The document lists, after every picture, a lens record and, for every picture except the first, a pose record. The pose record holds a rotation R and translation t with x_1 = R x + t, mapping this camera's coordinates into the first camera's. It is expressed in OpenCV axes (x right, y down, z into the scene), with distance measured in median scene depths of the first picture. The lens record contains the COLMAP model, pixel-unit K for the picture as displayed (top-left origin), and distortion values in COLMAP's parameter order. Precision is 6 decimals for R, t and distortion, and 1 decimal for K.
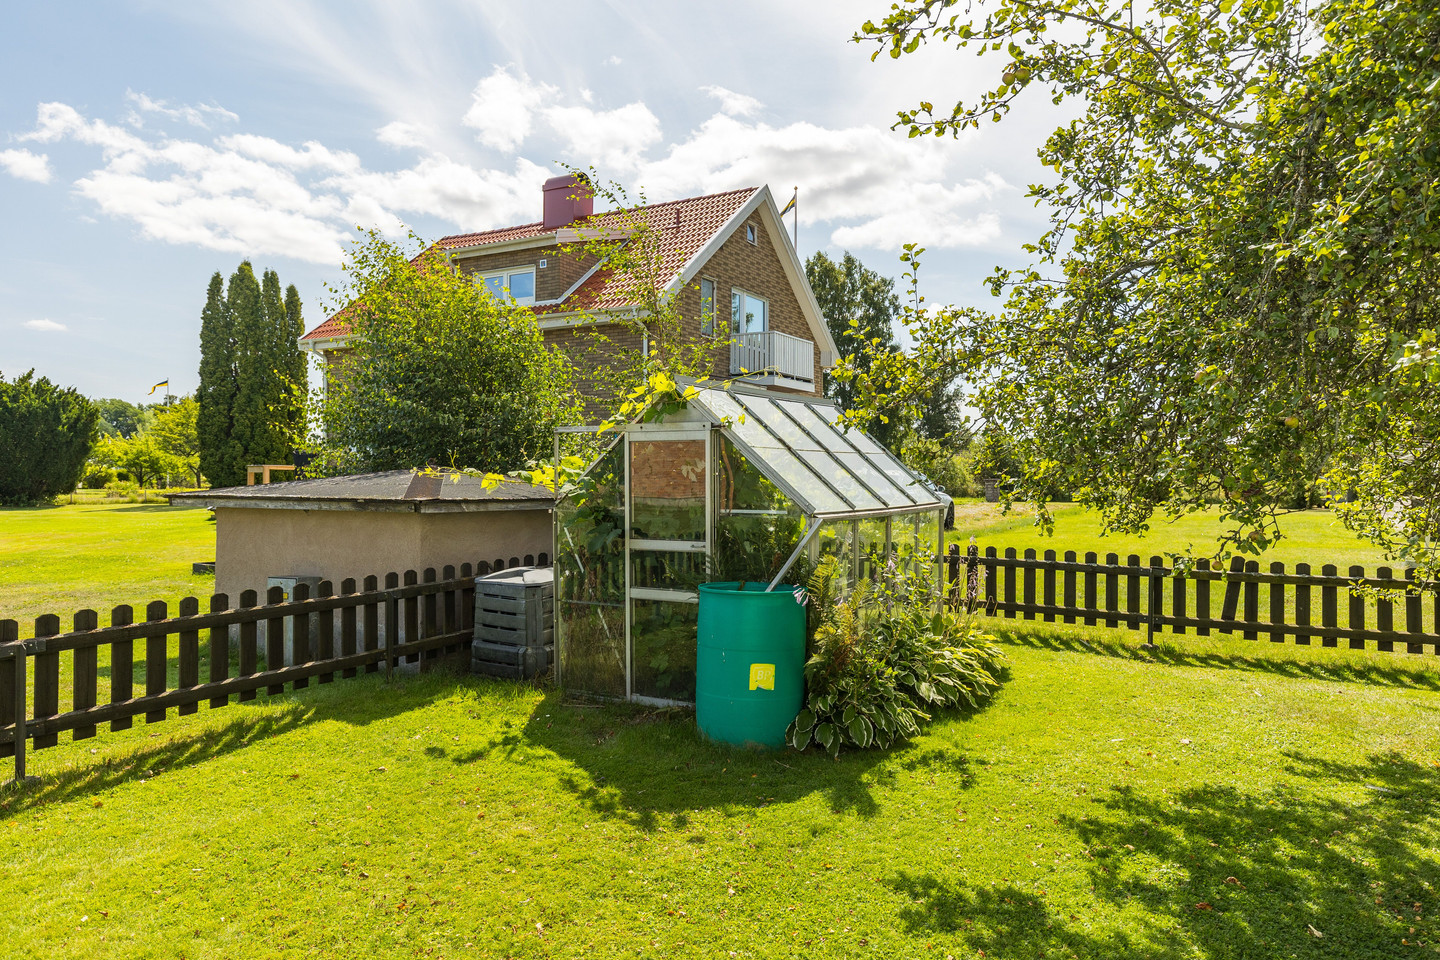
lens RADIAL K [[961.8, 0, 725.7], [0, 961.8, 477.1], [0, 0, 1]] dist [0.007073, -0.003661]
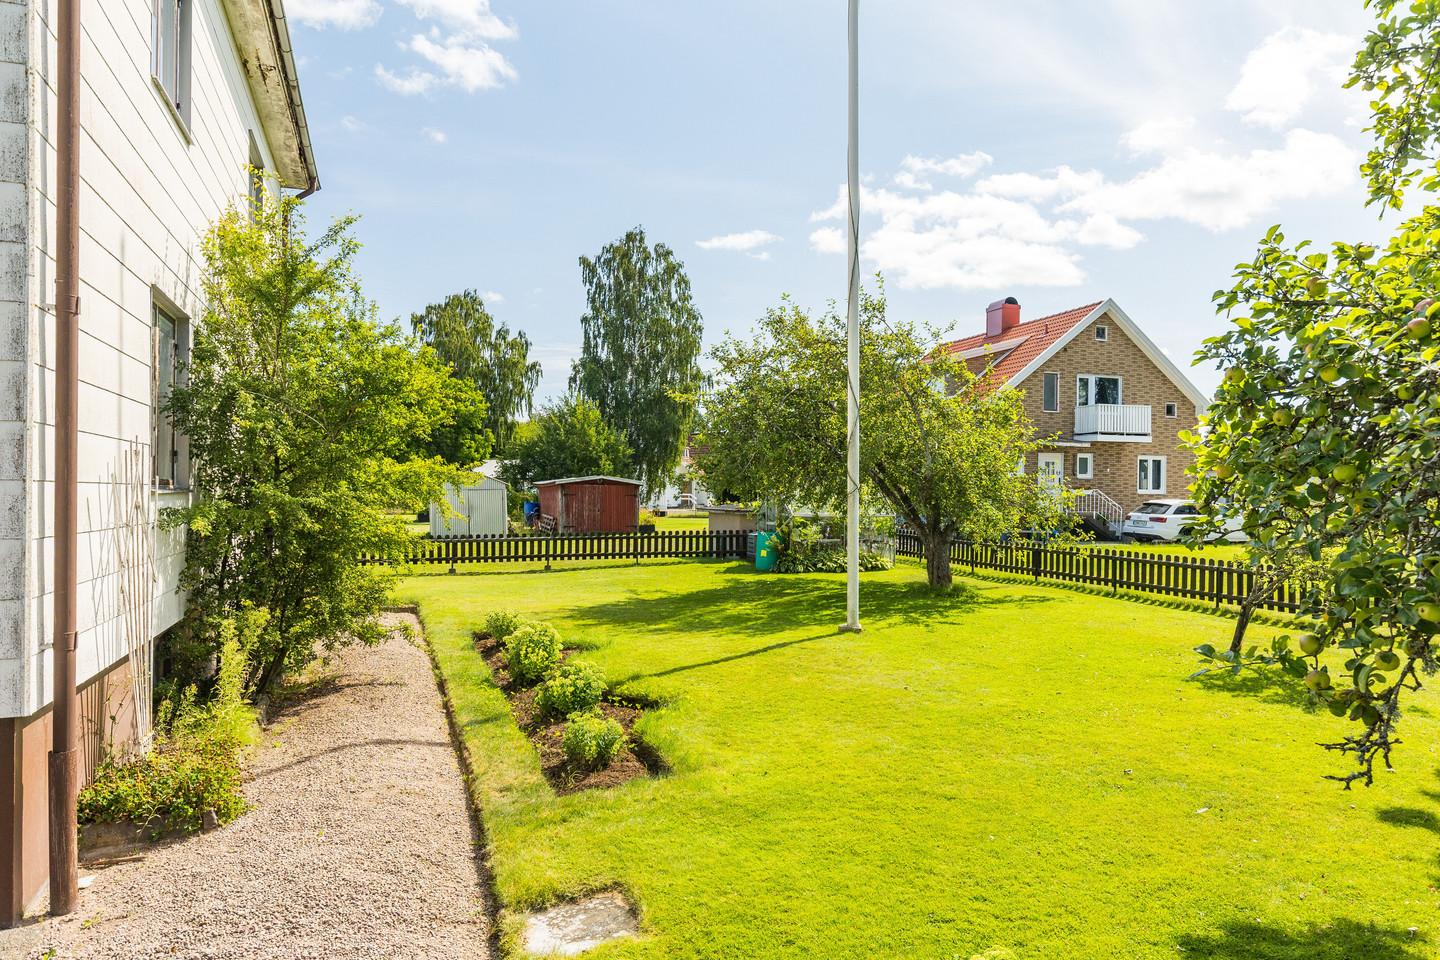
lens RADIAL K [[961.8, 0, 718.0], [0, 961.8, 491.4], [0, 0, 1]] dist [0.007073, -0.003661]
pose [[0.734770, 0.002428, -0.678312, 0.634701], [-0.002687, 0.999996, 0.000669, -0.013944], [0.678311, 0.001331, 0.734774, -0.495300]]
